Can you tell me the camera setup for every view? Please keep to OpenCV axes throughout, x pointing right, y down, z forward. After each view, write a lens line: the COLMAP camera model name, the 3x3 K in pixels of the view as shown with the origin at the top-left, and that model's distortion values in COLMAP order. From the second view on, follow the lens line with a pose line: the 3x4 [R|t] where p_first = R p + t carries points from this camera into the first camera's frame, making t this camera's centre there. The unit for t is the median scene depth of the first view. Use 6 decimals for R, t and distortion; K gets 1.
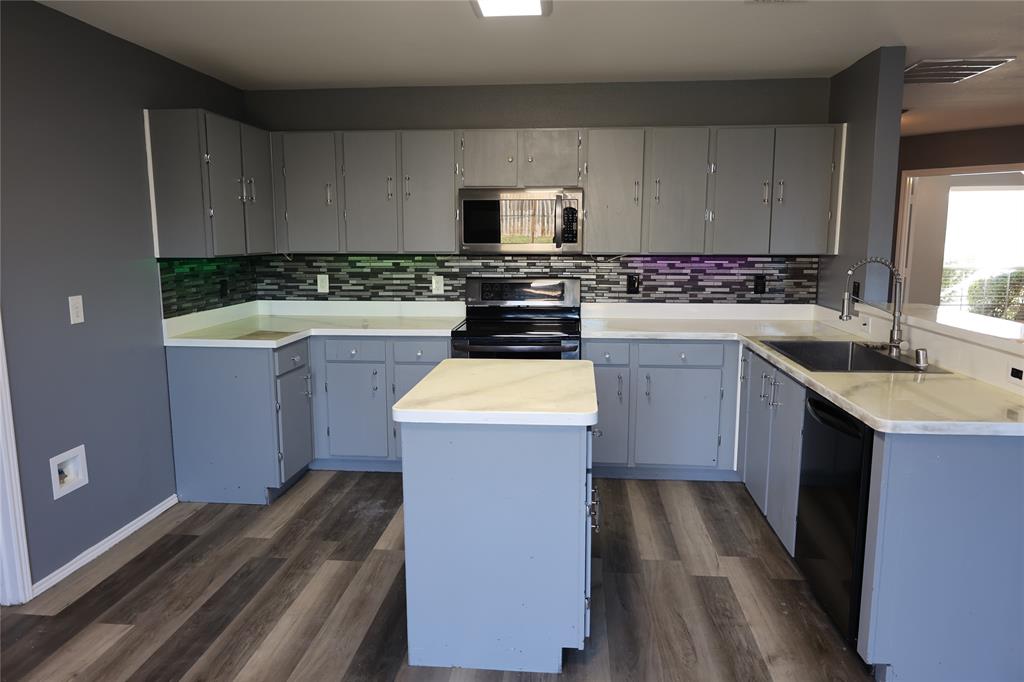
lens RADIAL K [[702.9, 0, 512.0], [0, 702.9, 341.0], [0, 0, 1]] dist [0.001627, -0.000019]
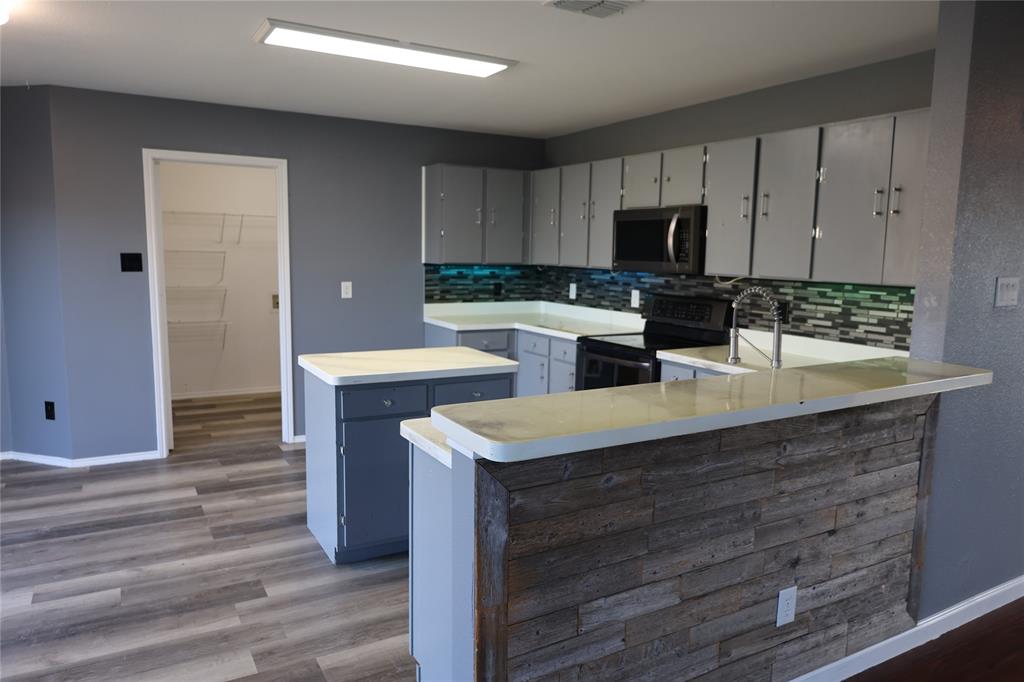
lens RADIAL K [[702.9, 0, 512.0], [0, 702.9, 341.0], [0, 0, 1]] dist [0.001627, -0.000019]
pose [[0.577653, 0.118559, -0.807627, 0.690570], [-0.142431, 0.988858, 0.043291, -0.036258], [0.803760, 0.090024, 0.588103, 0.224247]]
